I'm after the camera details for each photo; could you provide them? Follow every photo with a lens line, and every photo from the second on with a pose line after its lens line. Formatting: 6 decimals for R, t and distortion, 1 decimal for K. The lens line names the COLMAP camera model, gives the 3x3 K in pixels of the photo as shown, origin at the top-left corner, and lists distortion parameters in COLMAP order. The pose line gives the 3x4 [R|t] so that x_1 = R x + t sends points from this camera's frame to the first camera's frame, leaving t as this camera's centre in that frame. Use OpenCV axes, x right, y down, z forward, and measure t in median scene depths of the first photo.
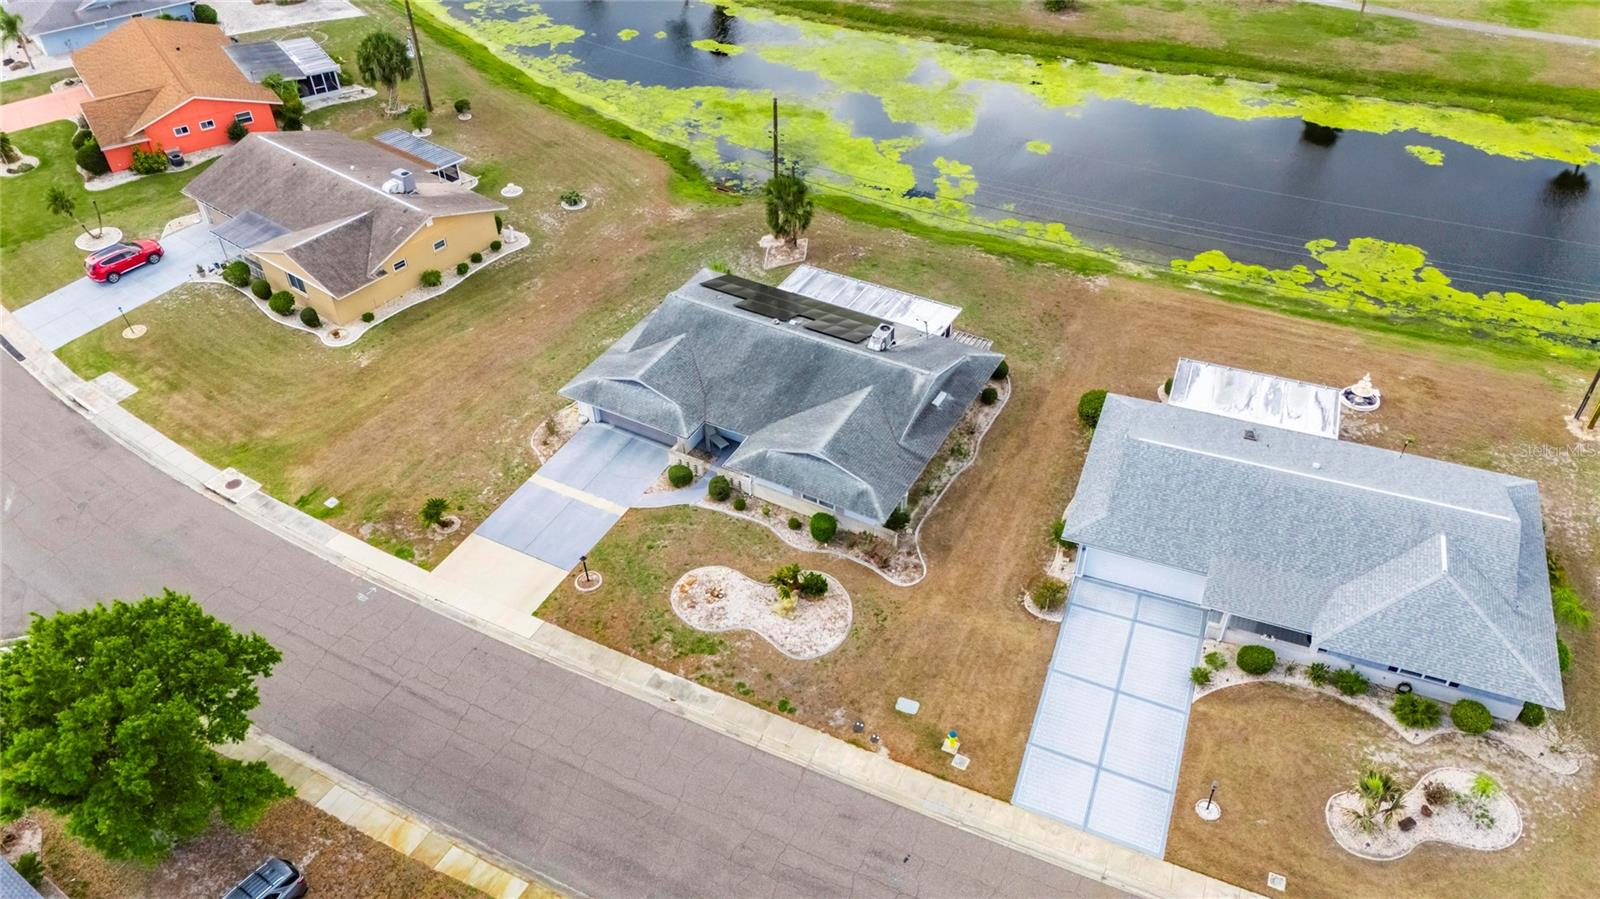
lens RADIAL K [[1174.3, 0, 802.7], [0, 1174.3, 440.2], [0, 0, 1]] dist [0.079554, -0.085851]
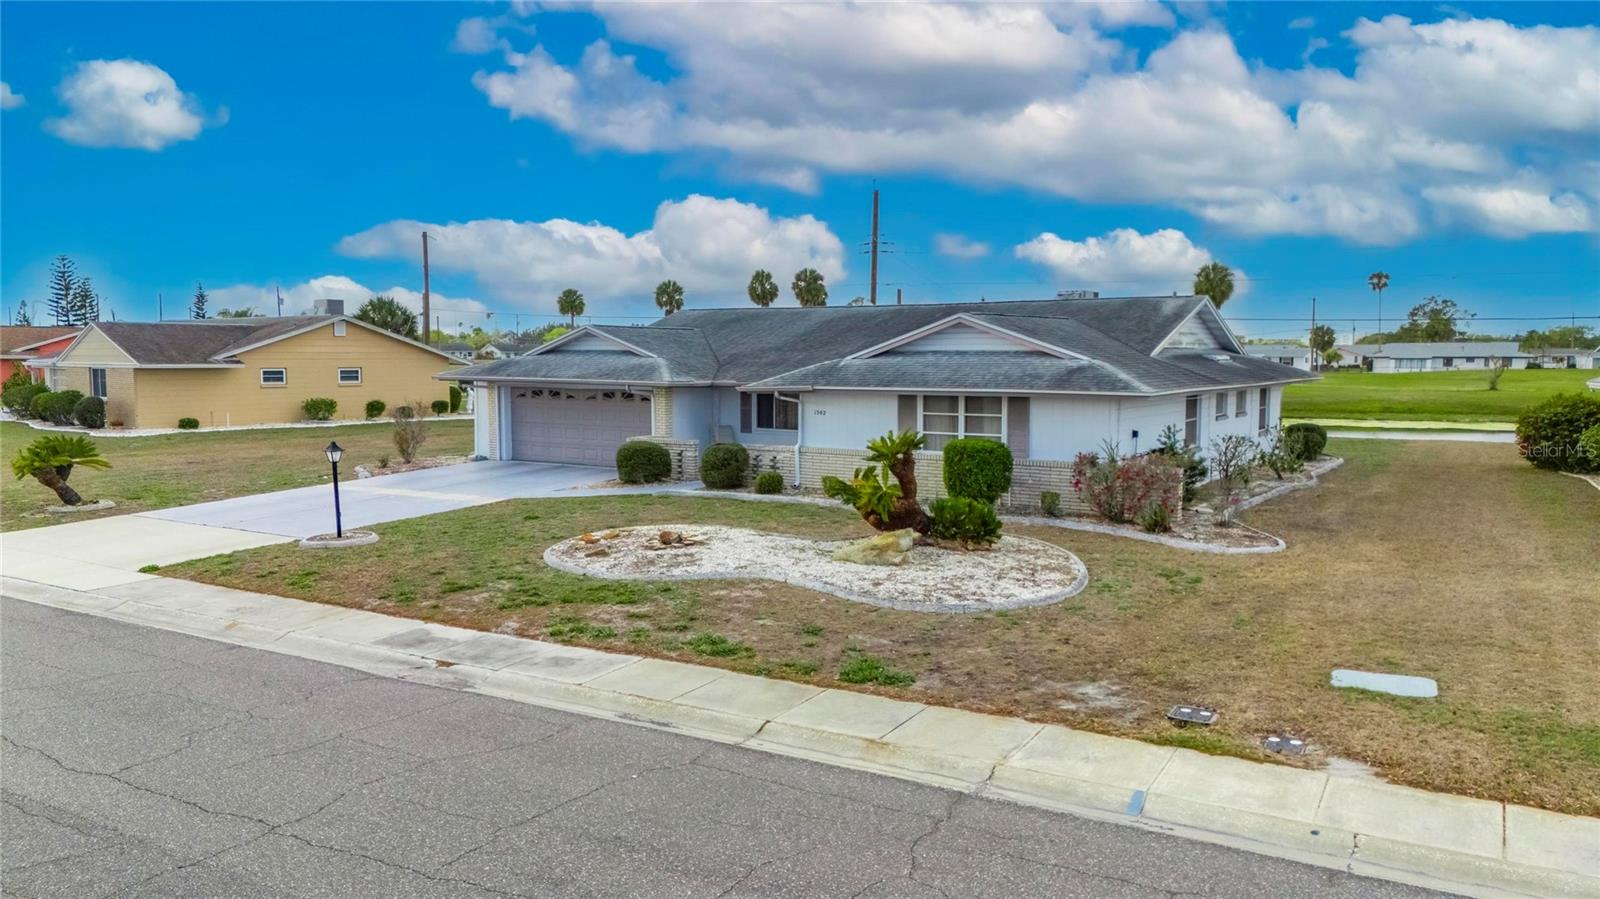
lens RADIAL K [[1174.3, 0, 802.7], [0, 1174.3, 440.2], [0, 0, 1]] dist [0.079554, -0.085851]
pose [[0.996398, 0.017596, -0.082954, -0.008044], [-0.061785, 0.820672, -0.568049, 0.289462], [0.058082, 0.571128, 0.818804, 0.674585]]
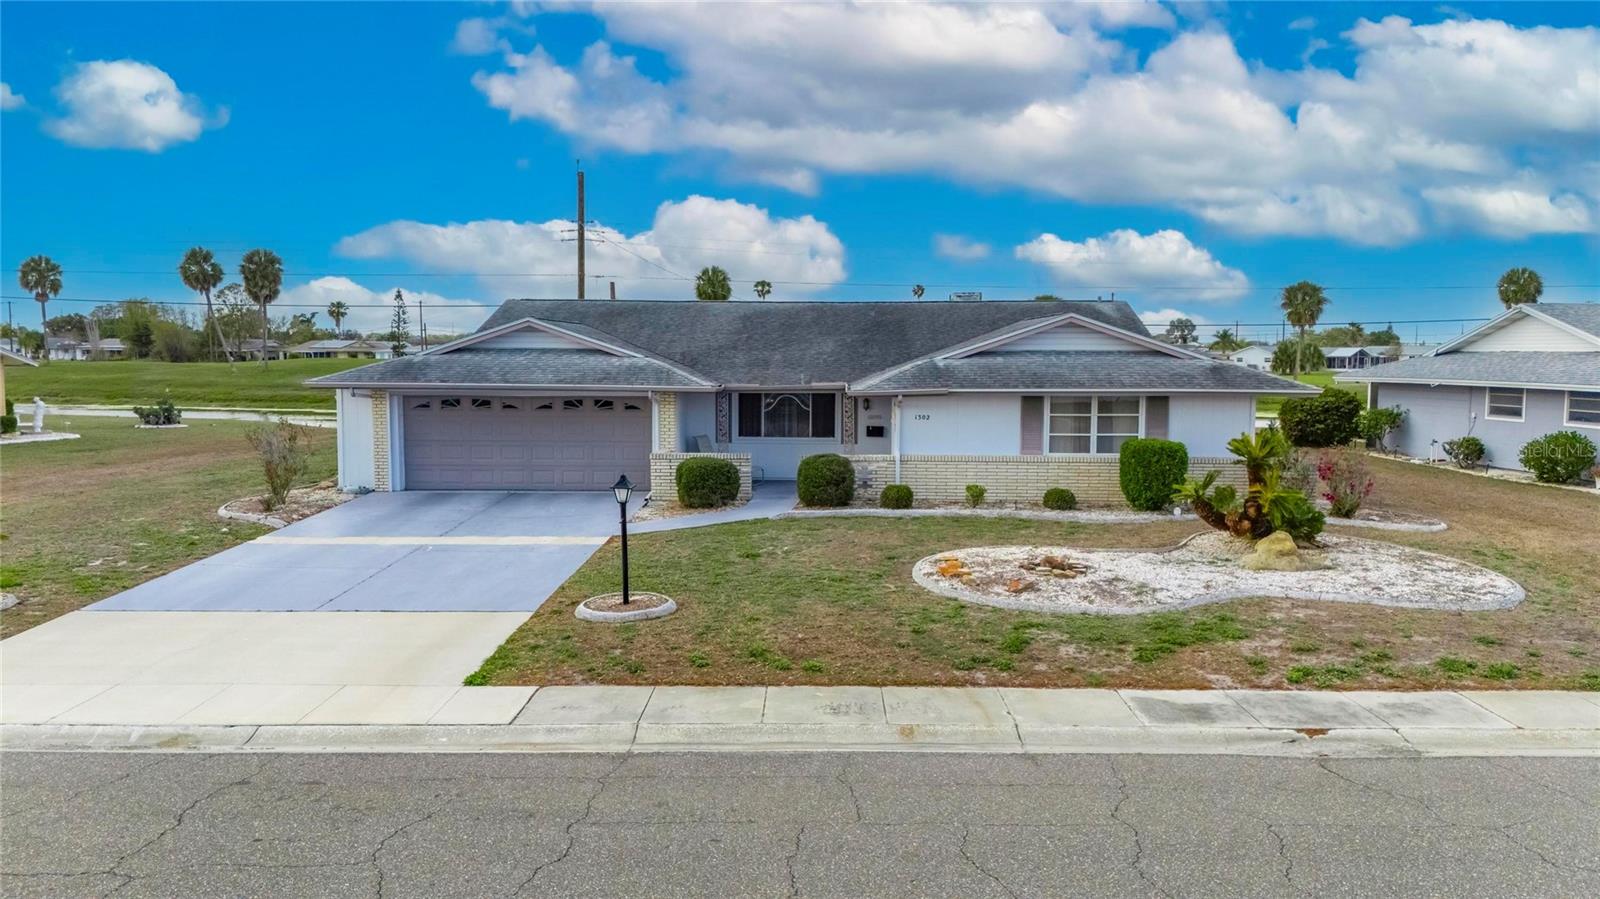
lens RADIAL K [[1174.3, 0, 802.7], [0, 1174.3, 440.2], [0, 0, 1]] dist [0.079554, -0.085851]
pose [[0.896114, -0.020443, 0.443353, -0.260847], [0.269936, 0.818041, -0.507881, 0.233977], [-0.352298, 0.574796, 0.738577, 0.746061]]
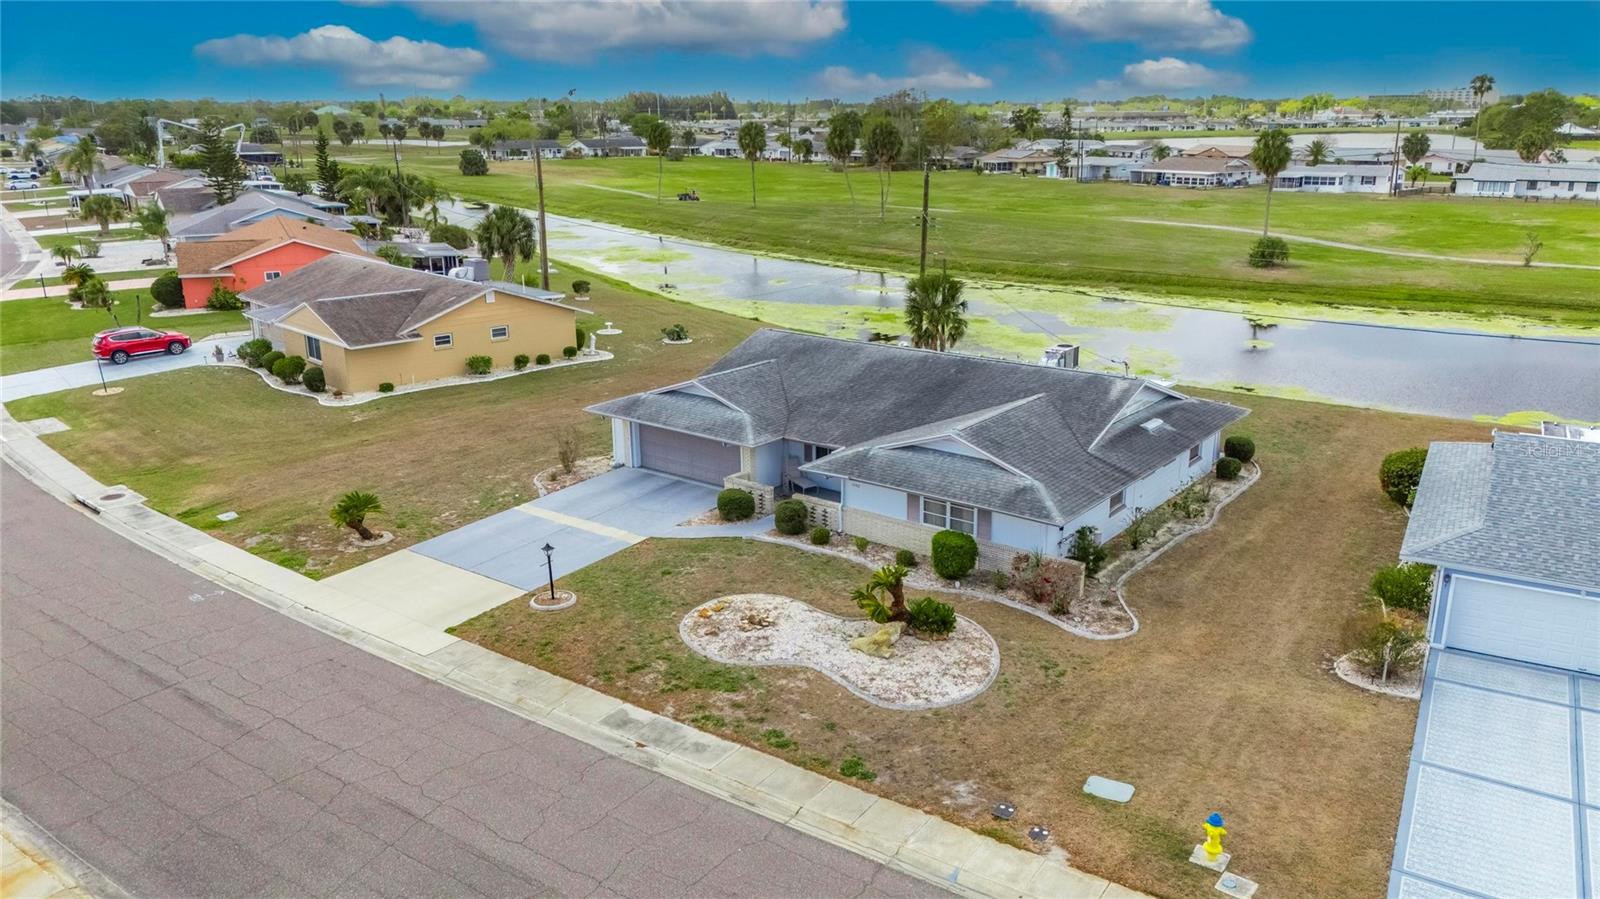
lens RADIAL K [[1174.3, 0, 802.7], [0, 1174.3, 440.2], [0, 0, 1]] dist [0.079554, -0.085851]
pose [[0.987891, 0.047222, -0.147787, 0.026823], [-0.102089, 0.915131, -0.390016, 0.260451], [0.116827, 0.400381, 0.908871, 0.430847]]
